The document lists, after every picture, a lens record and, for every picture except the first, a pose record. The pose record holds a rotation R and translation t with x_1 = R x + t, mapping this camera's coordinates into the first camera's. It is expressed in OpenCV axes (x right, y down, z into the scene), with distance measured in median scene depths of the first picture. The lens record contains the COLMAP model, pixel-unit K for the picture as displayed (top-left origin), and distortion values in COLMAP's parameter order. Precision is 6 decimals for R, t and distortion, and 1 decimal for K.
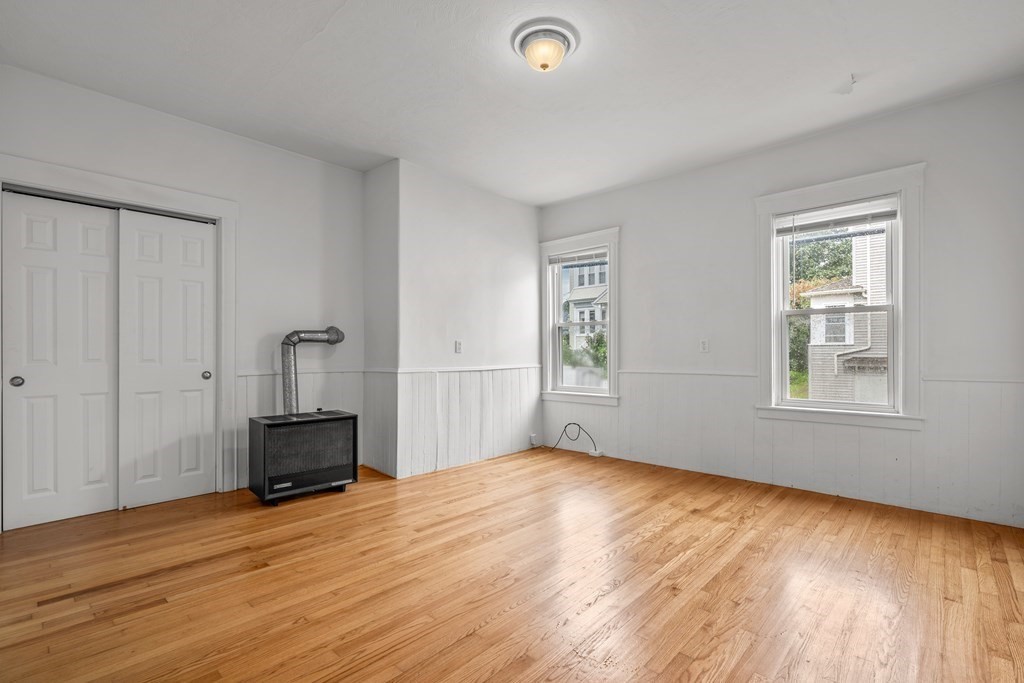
lens RADIAL K [[467.3, 0, 514.4], [0, 467.3, 347.8], [0, 0, 1]] dist [-0.008576, -0.000031]
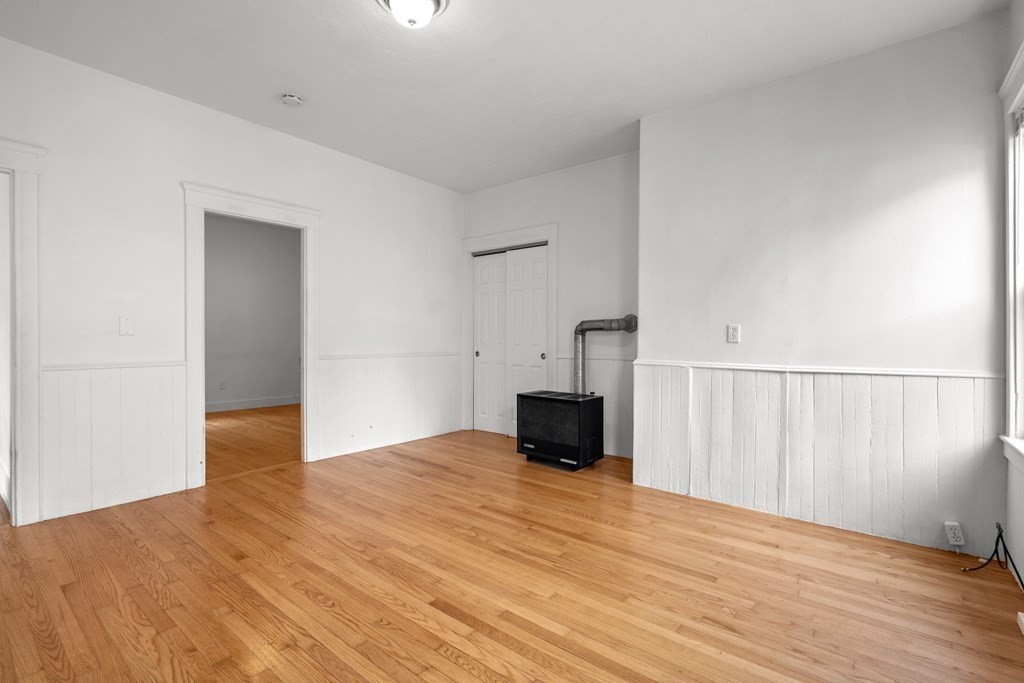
lens RADIAL K [[463.7, 0, 513.6], [0, 463.7, 339.6], [0, 0, 1]] dist [-0.004748, 0.000026]
pose [[0.078159, 0.004081, -0.996933, 0.632759], [0.000409, 0.999991, 0.004126, 0.003991], [0.996941, -0.000730, 0.078156, 0.733302]]
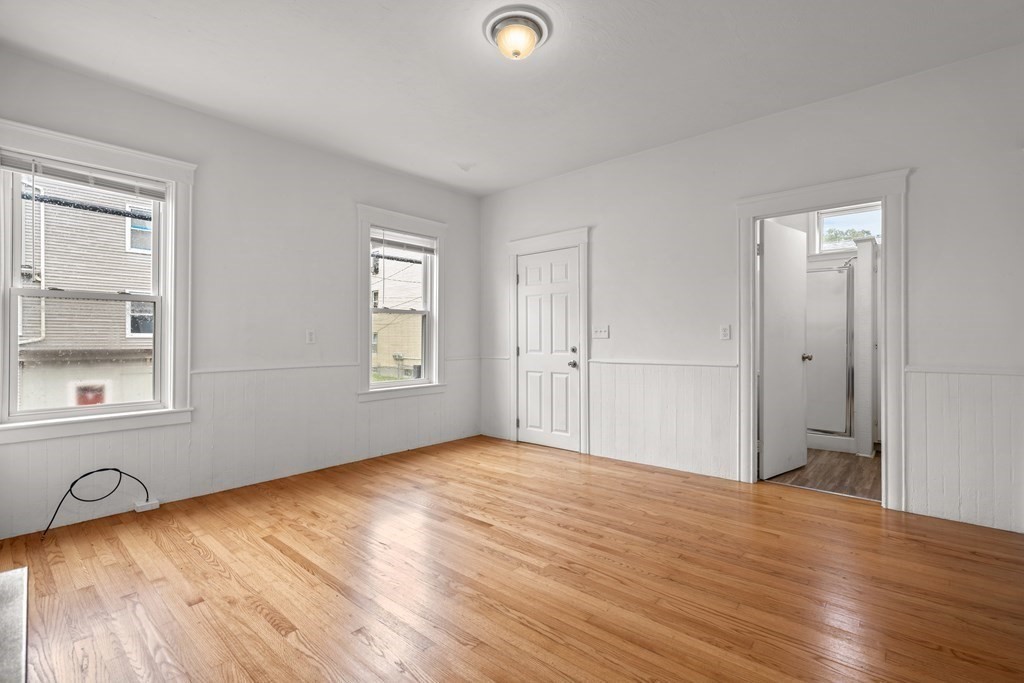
lens RADIAL K [[463.7, 0, 513.6], [0, 463.7, 339.6], [0, 0, 1]] dist [-0.004748, 0.000026]
pose [[-0.033825, 0.005286, 0.999414, -0.593539], [-0.004956, 0.999973, -0.005457, 0.004713], [-0.999415, -0.005138, -0.033798, 0.675653]]
